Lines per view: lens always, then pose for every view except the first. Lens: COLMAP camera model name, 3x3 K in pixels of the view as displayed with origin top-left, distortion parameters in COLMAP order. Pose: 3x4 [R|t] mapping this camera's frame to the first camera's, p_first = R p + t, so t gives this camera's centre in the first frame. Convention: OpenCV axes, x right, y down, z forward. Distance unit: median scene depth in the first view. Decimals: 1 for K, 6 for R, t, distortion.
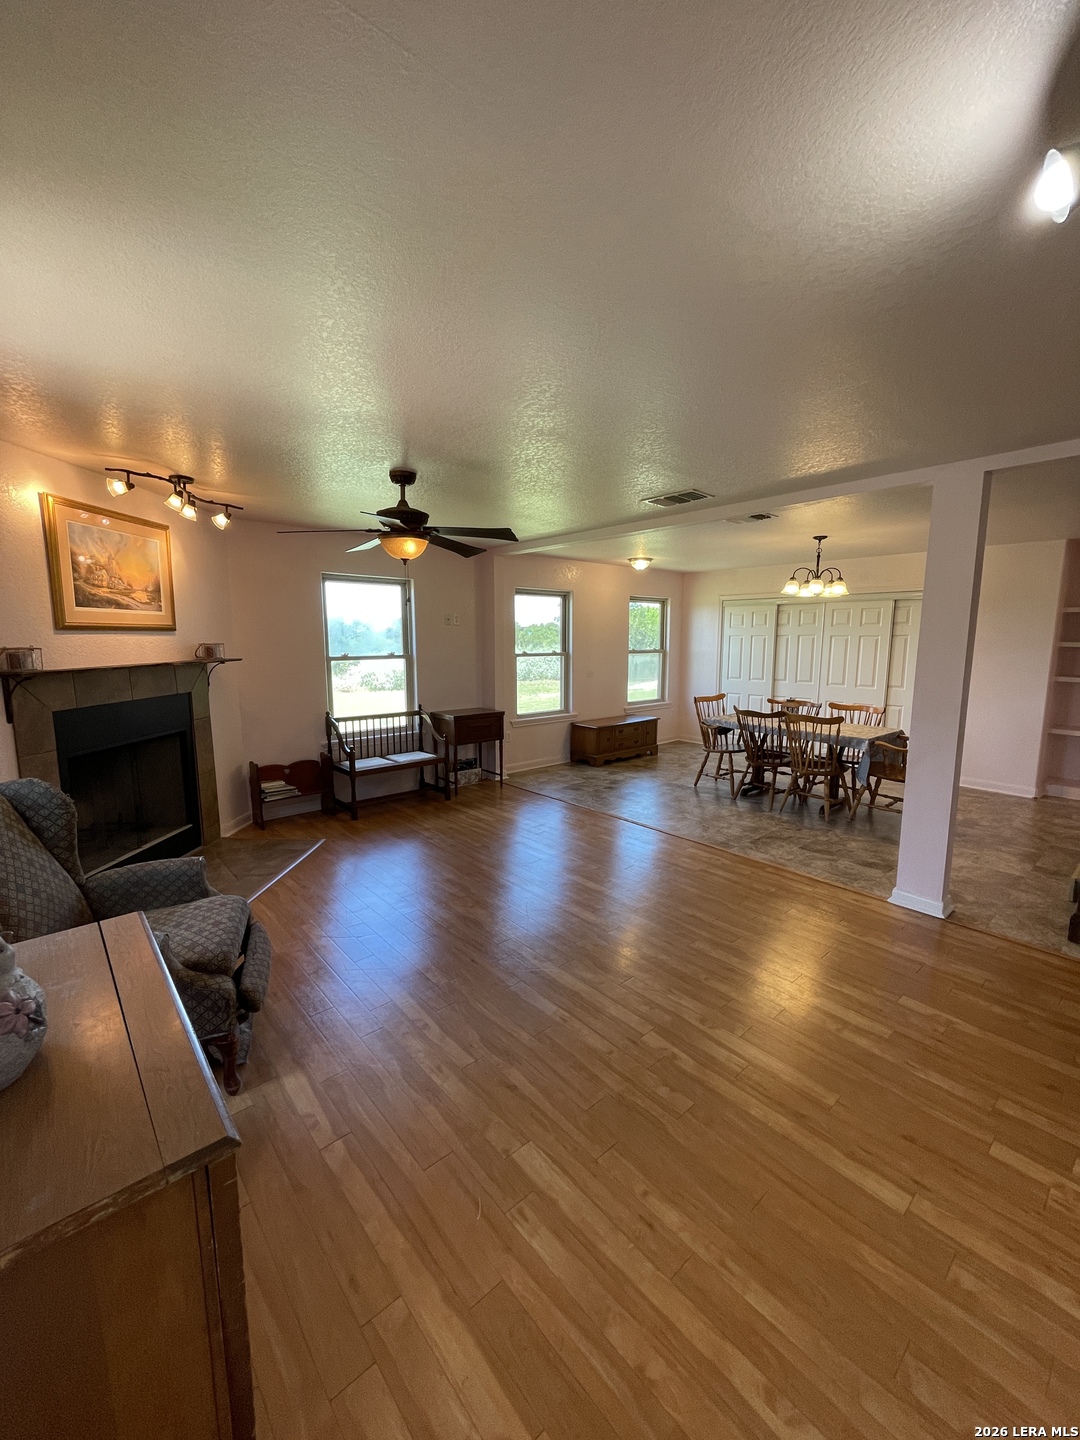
lens RADIAL K [[584.0, 0, 538.3], [0, 584.0, 717.7], [0, 0, 1]] dist [-0.001908, -0.000821]
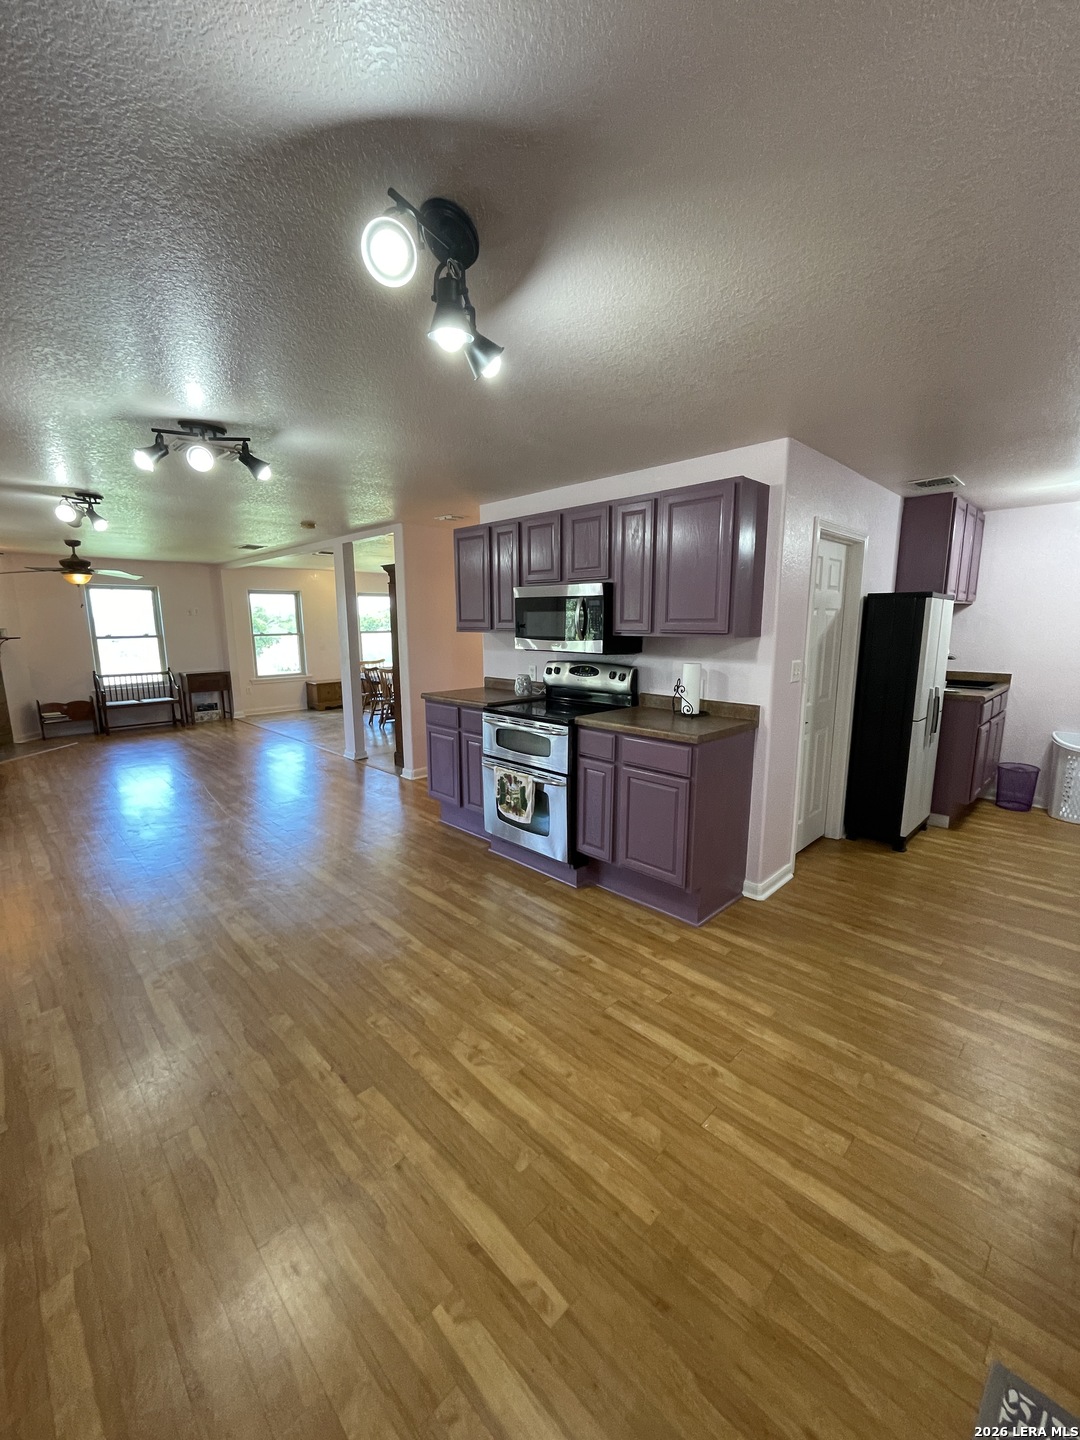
lens RADIAL K [[584.0, 0, 538.9], [0, 584.0, 720.6], [0, 0, 1]] dist [-0.001908, -0.000821]
pose [[0.998729, -0.015396, 0.047996, 0.777920], [0.013632, 0.999227, 0.036876, 0.082687], [-0.048526, -0.036175, 0.998167, -0.661862]]
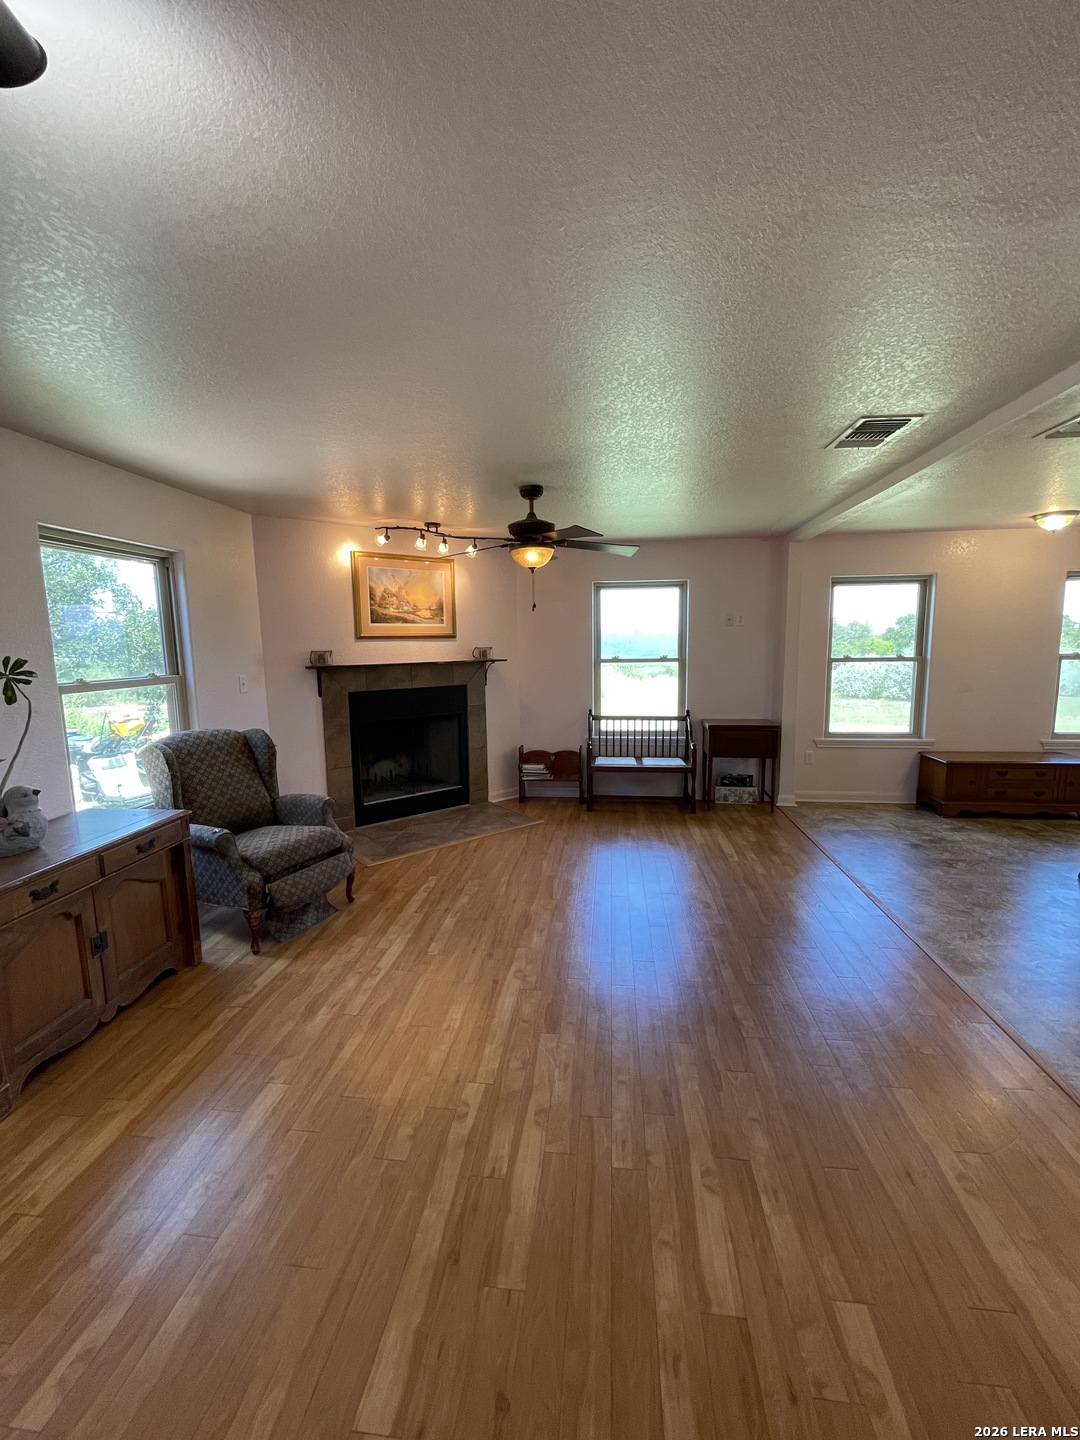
lens RADIAL K [[584.0, 0, 545.1], [0, 584.0, 716.8], [0, 0, 1]] dist [-0.001908, -0.000821]
pose [[0.669270, 0.083466, -0.738316, 0.387916], [-0.088229, 0.995568, 0.032570, -0.024271], [0.737762, 0.043342, 0.673668, 0.201712]]
